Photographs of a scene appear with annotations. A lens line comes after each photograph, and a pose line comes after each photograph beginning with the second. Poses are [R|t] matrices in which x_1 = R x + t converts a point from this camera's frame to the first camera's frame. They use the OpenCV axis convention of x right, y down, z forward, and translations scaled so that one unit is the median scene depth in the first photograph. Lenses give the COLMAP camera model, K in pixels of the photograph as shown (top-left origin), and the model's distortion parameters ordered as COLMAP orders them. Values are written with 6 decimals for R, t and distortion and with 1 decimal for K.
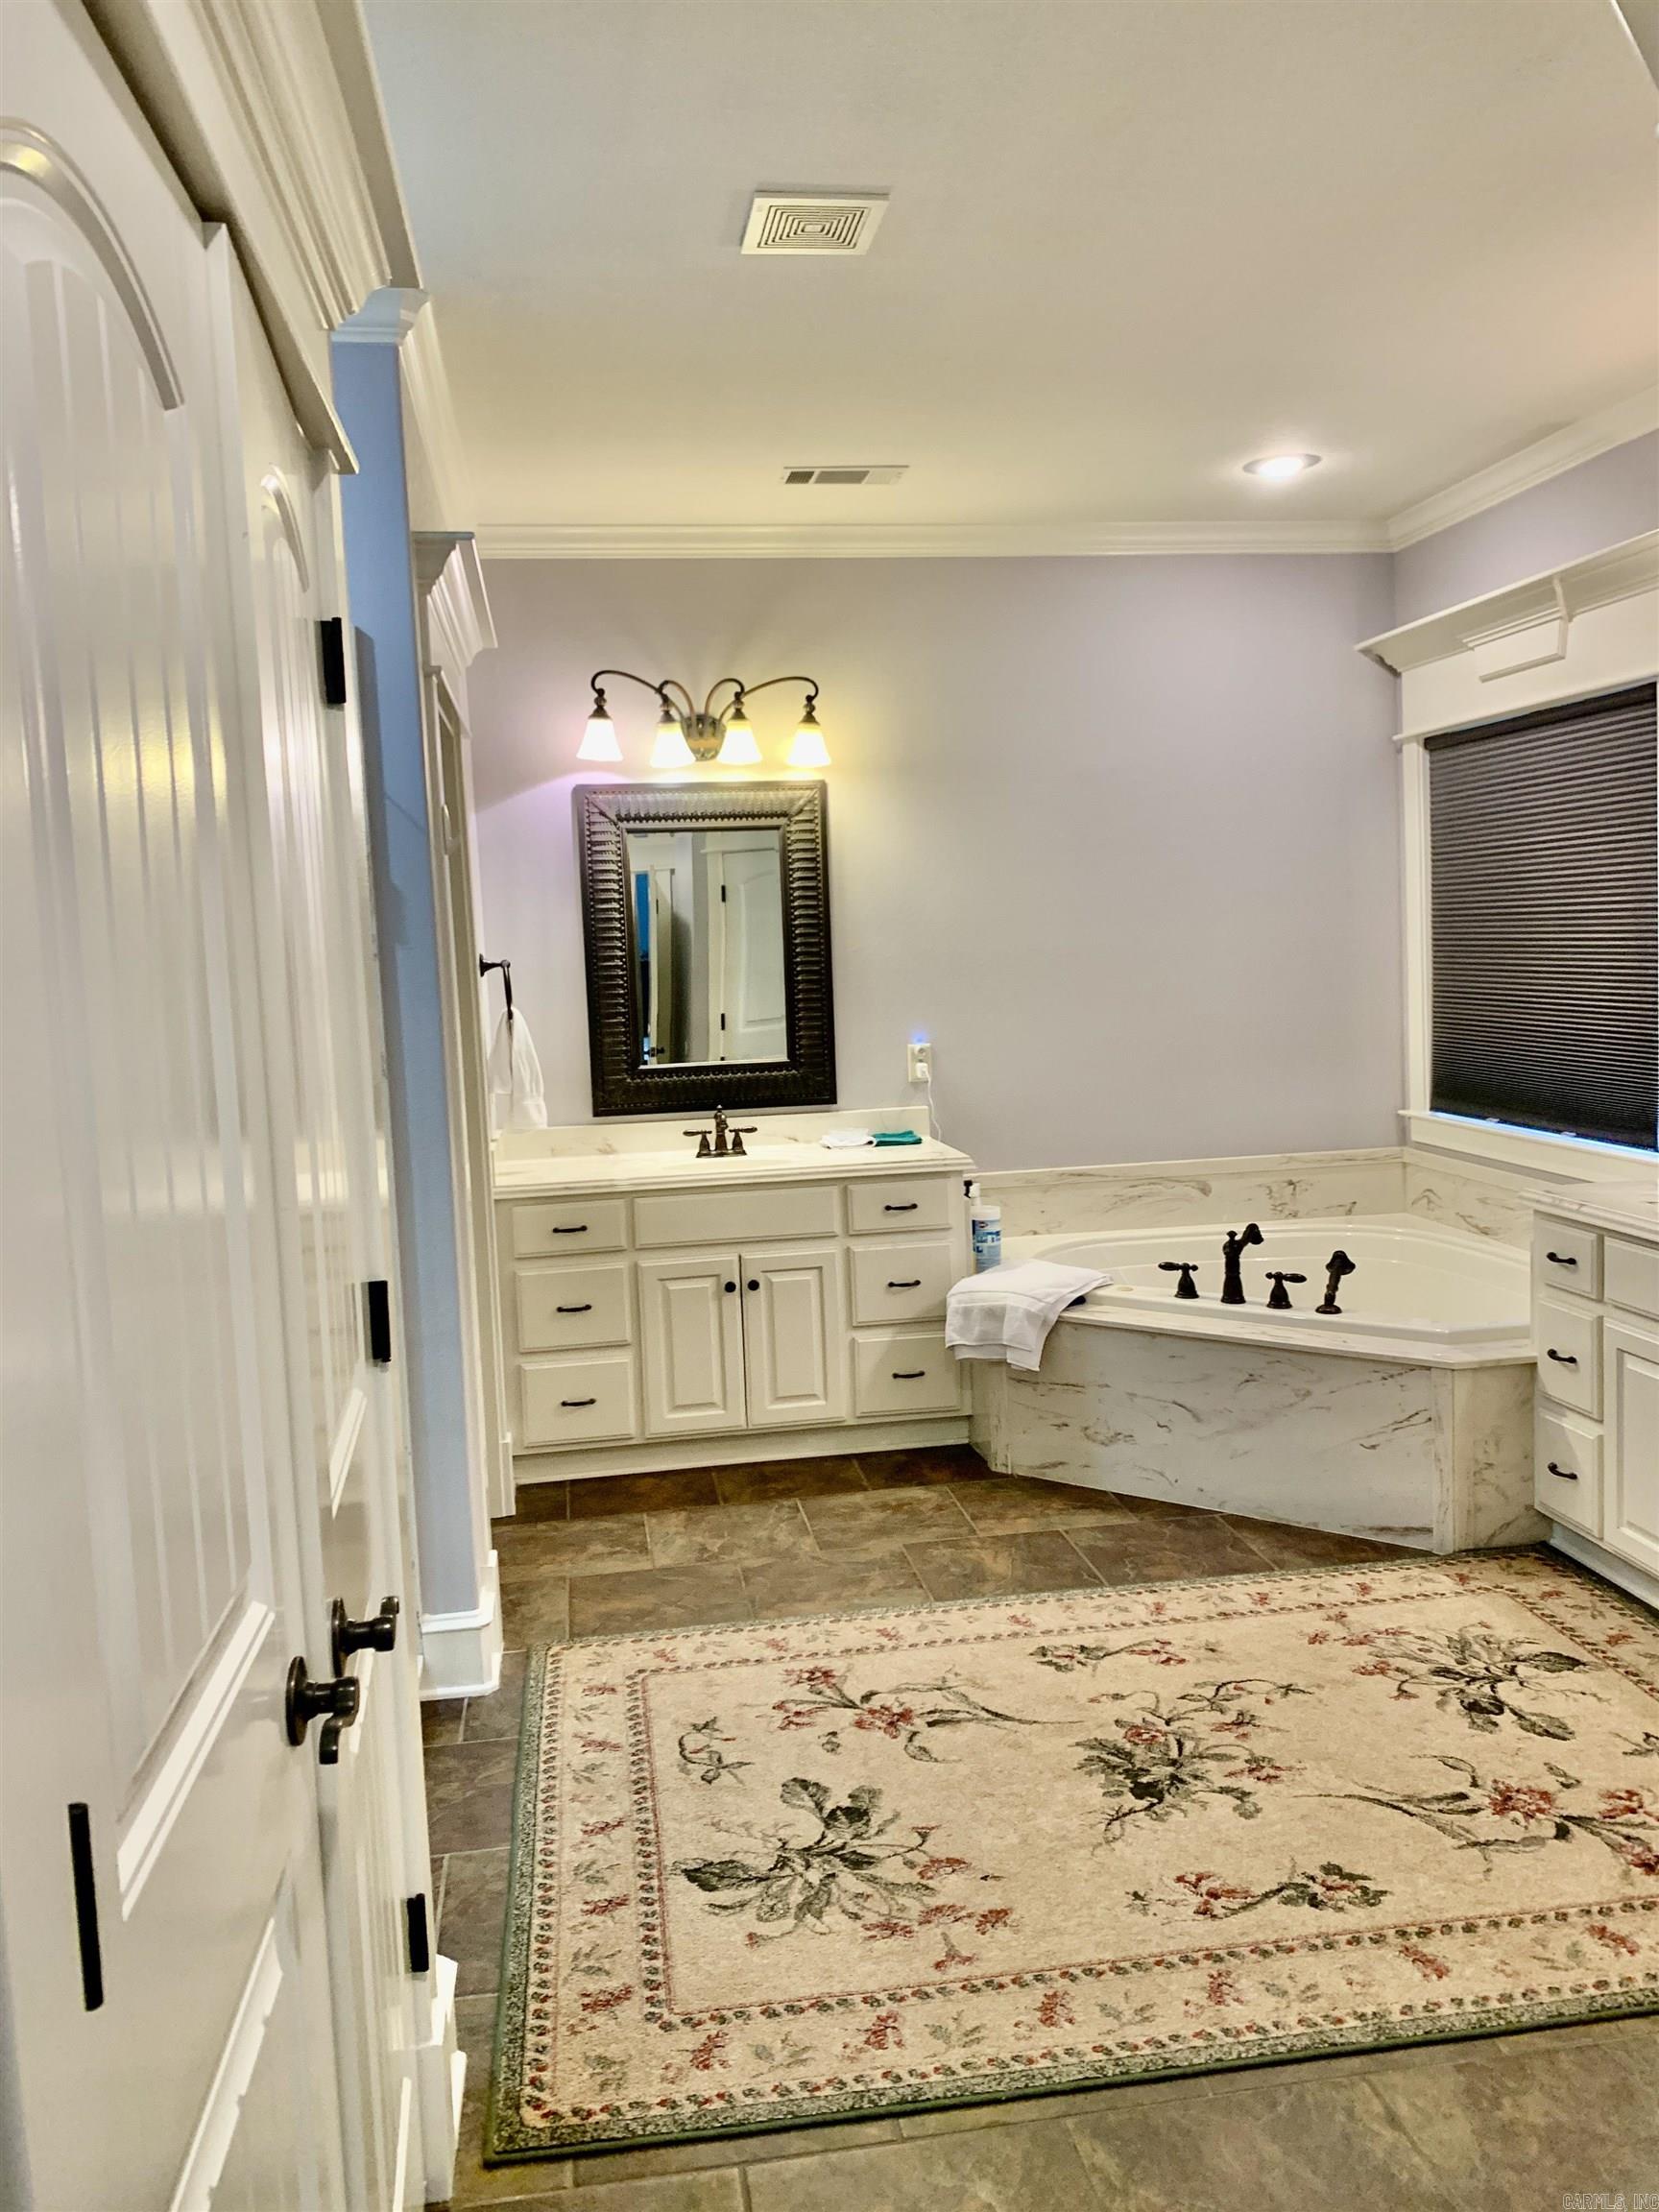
lens RADIAL K [[1693.6, 0, 838.2], [0, 1693.6, 1094.8], [0, 0, 1]] dist [0.042175, -0.058468]
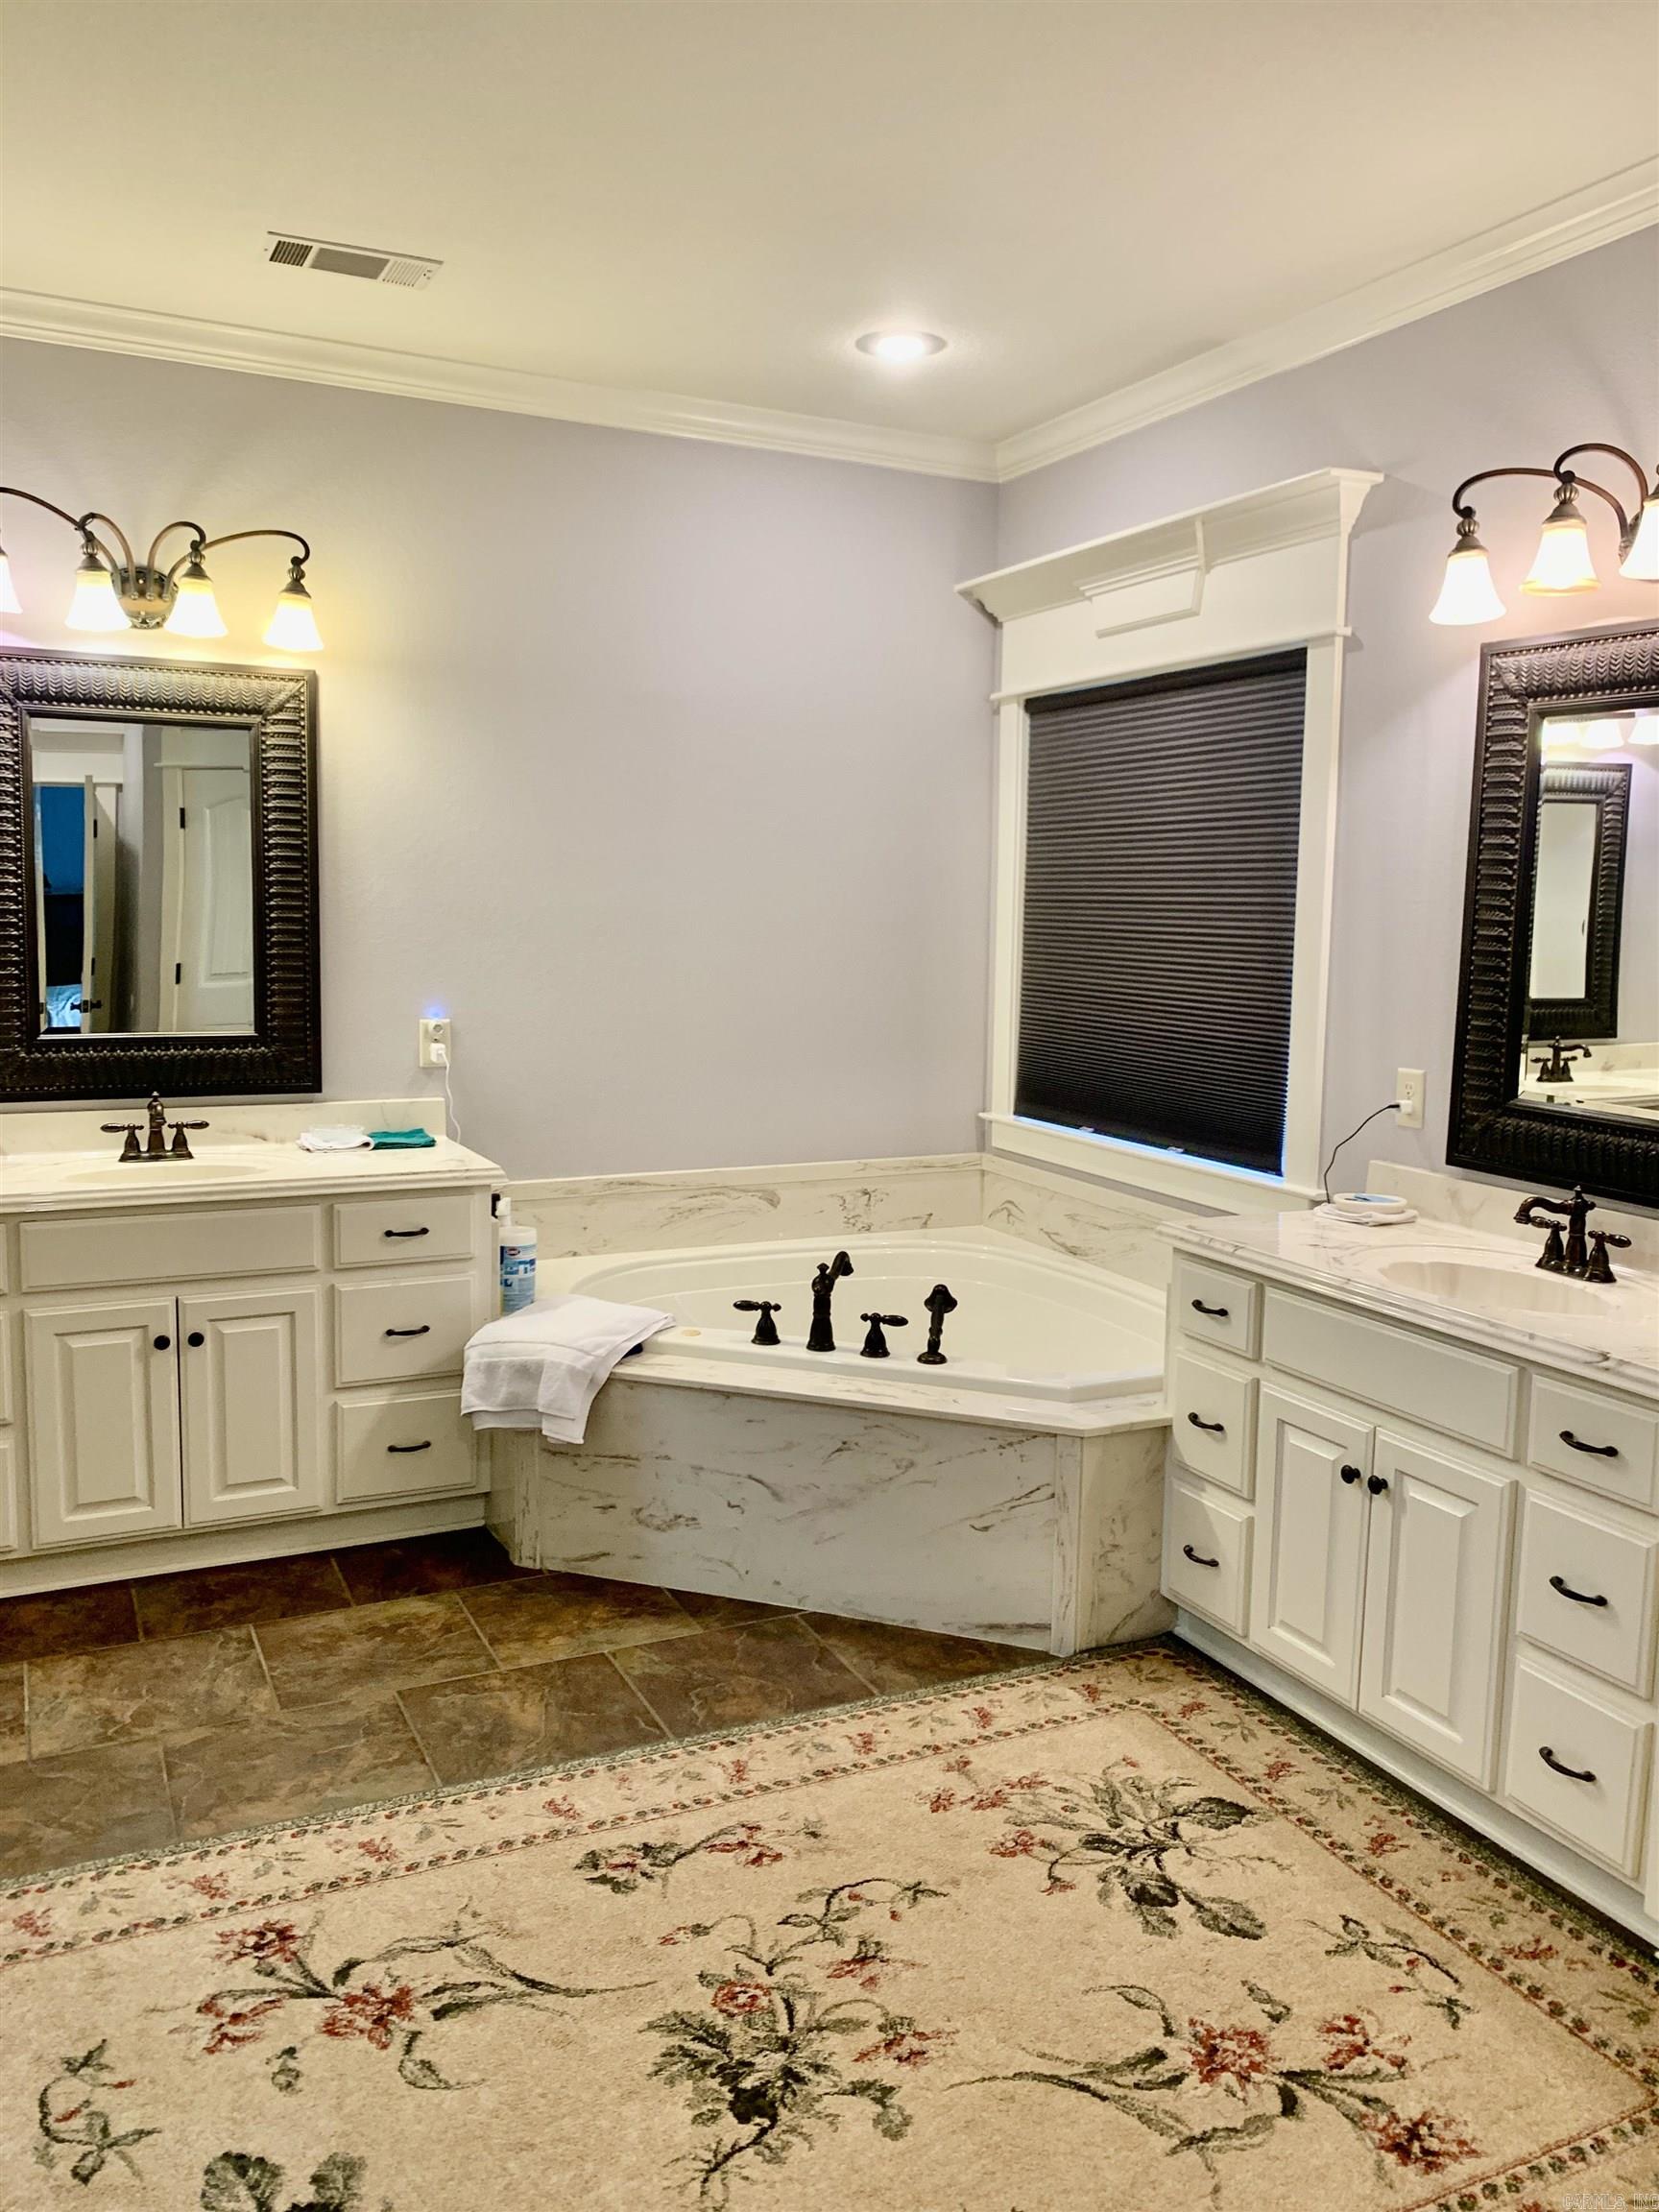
lens RADIAL K [[1693.6, 0, 870.7], [0, 1693.6, 1093.7], [0, 0, 1]] dist [0.042175, -0.058468]
pose [[0.951498, 0.025296, 0.306613, -0.000579], [-0.031666, 0.999373, 0.015818, -0.018564], [-0.306021, -0.024760, 0.951703, 0.234473]]
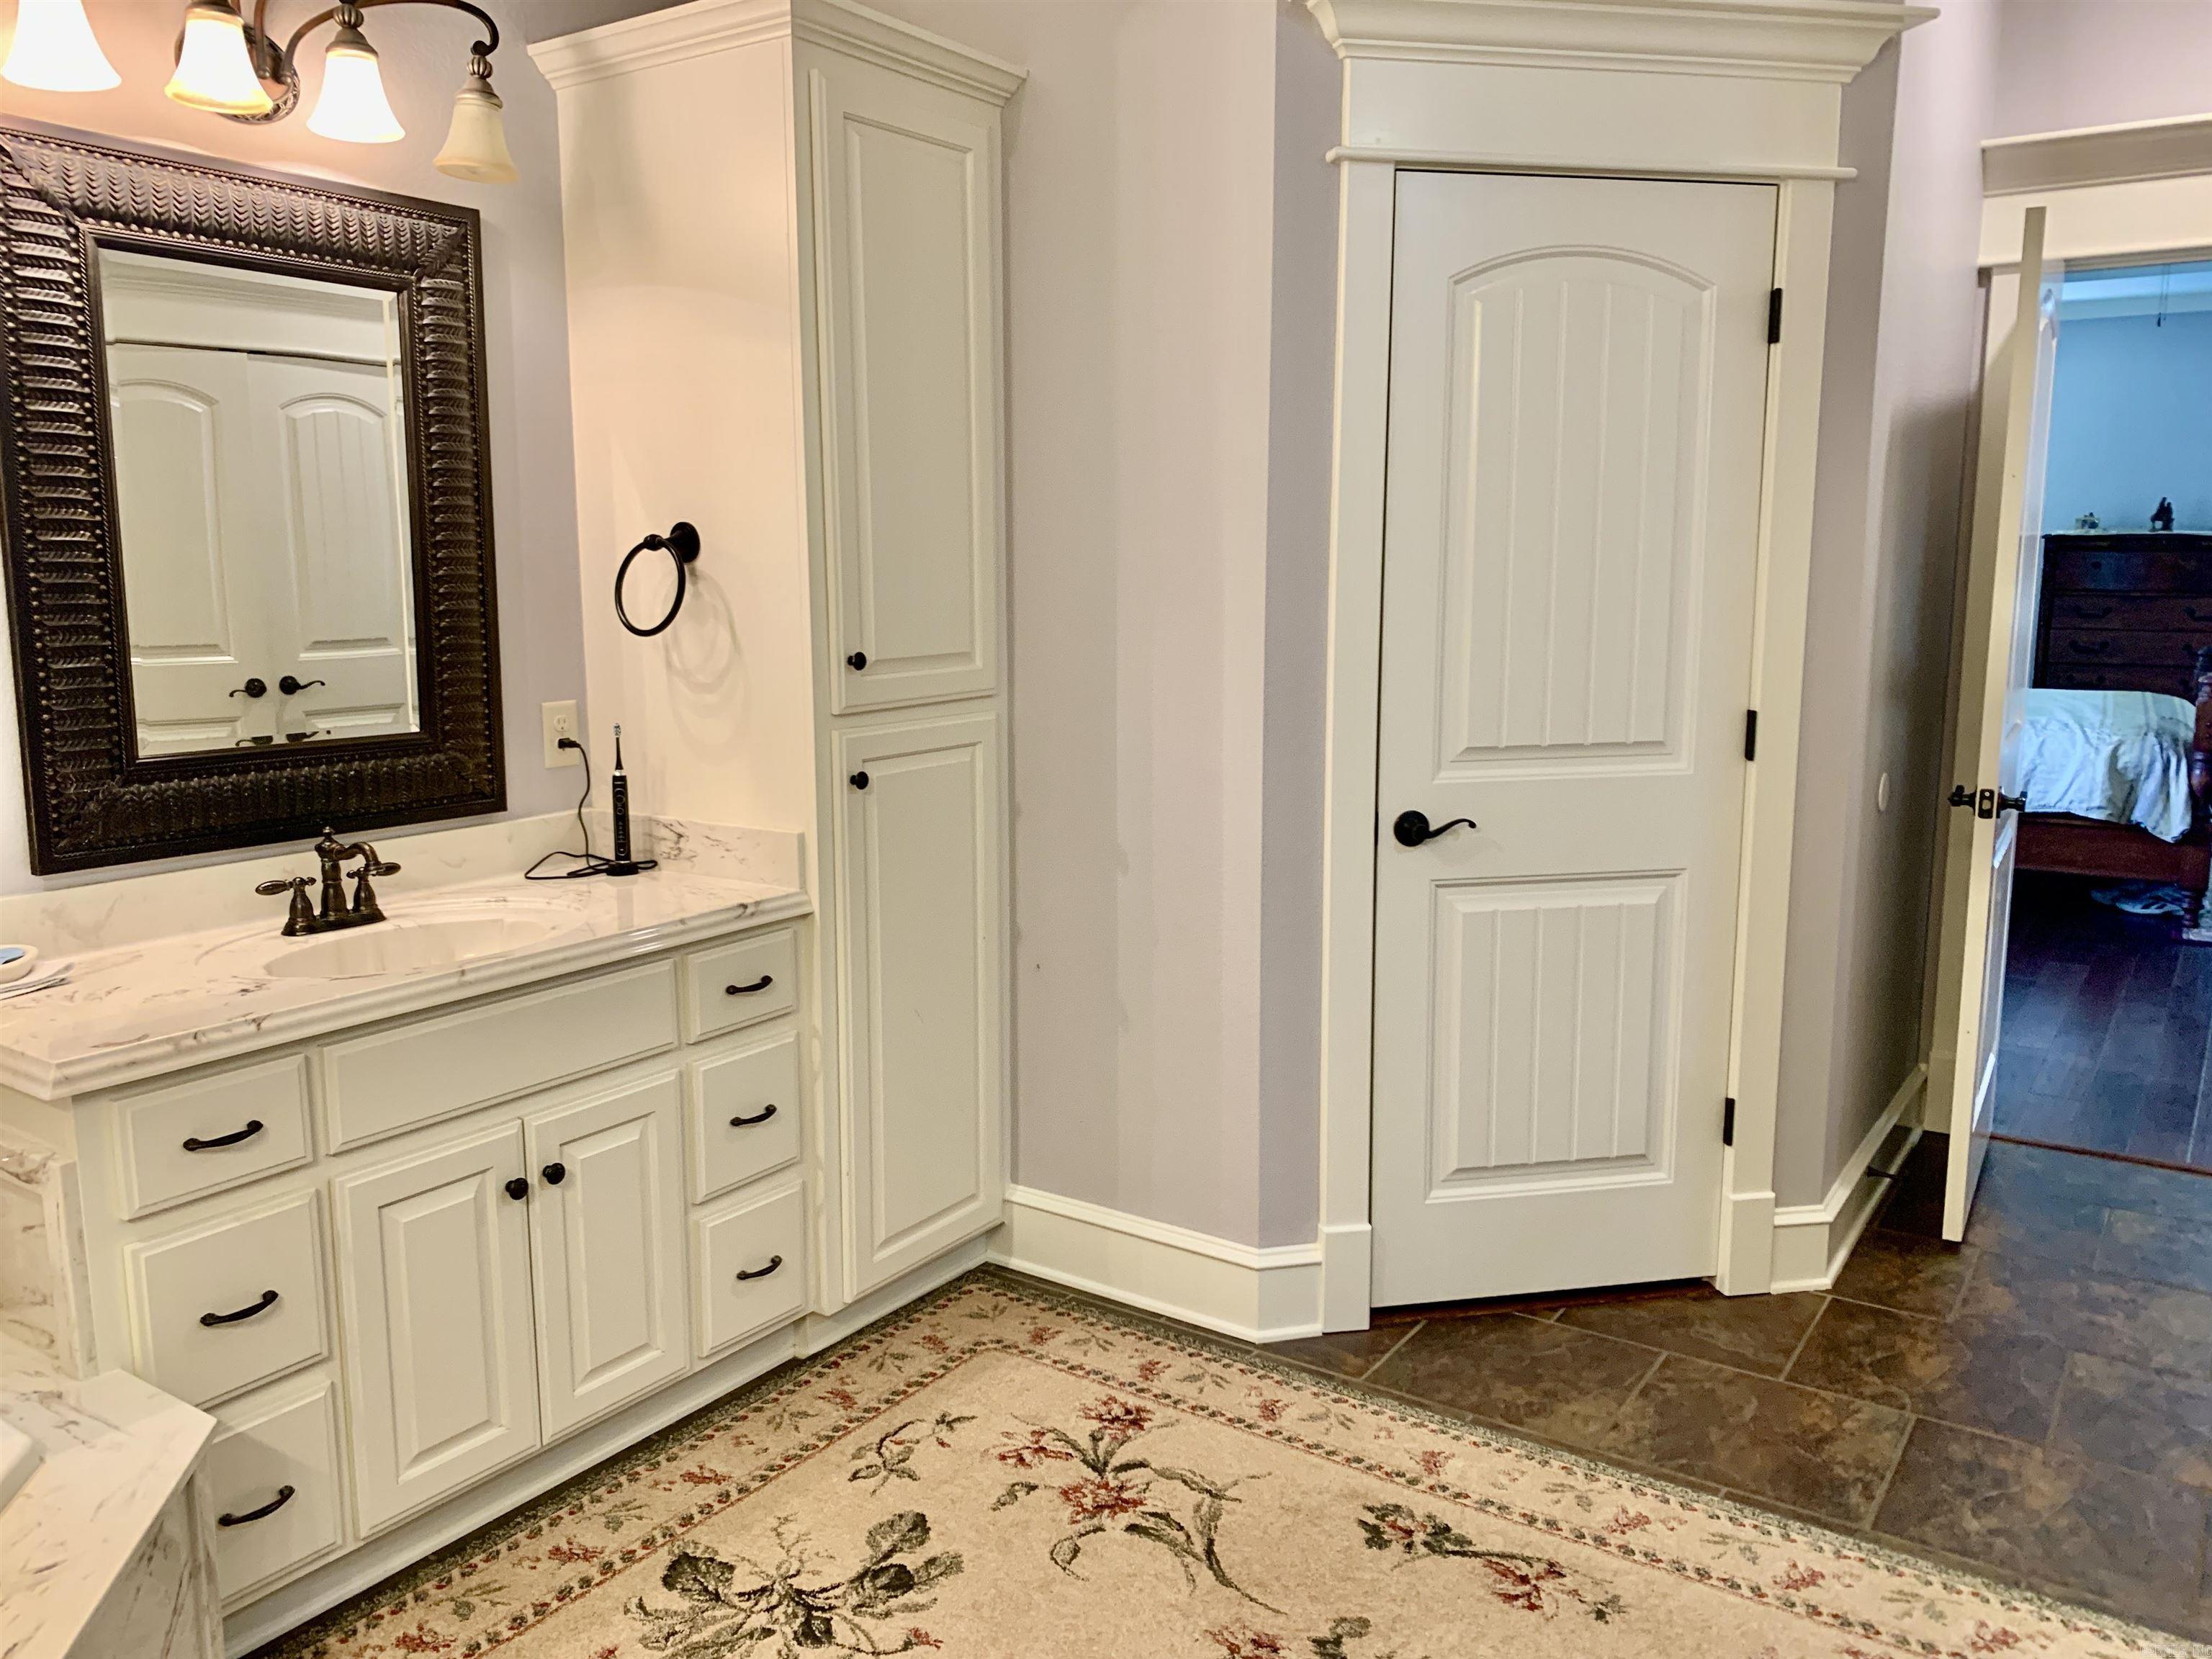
lens RADIAL K [[1693.6, 0, 1095.3], [0, 1693.6, 817.1], [0, 0, 1]] dist [0.042175, -0.058468]
pose [[-0.722275, -0.063742, 0.688662, -0.138157], [0.095434, 0.977032, 0.190525, -0.076732], [-0.684990, 0.203334, -0.699603, 1.114115]]
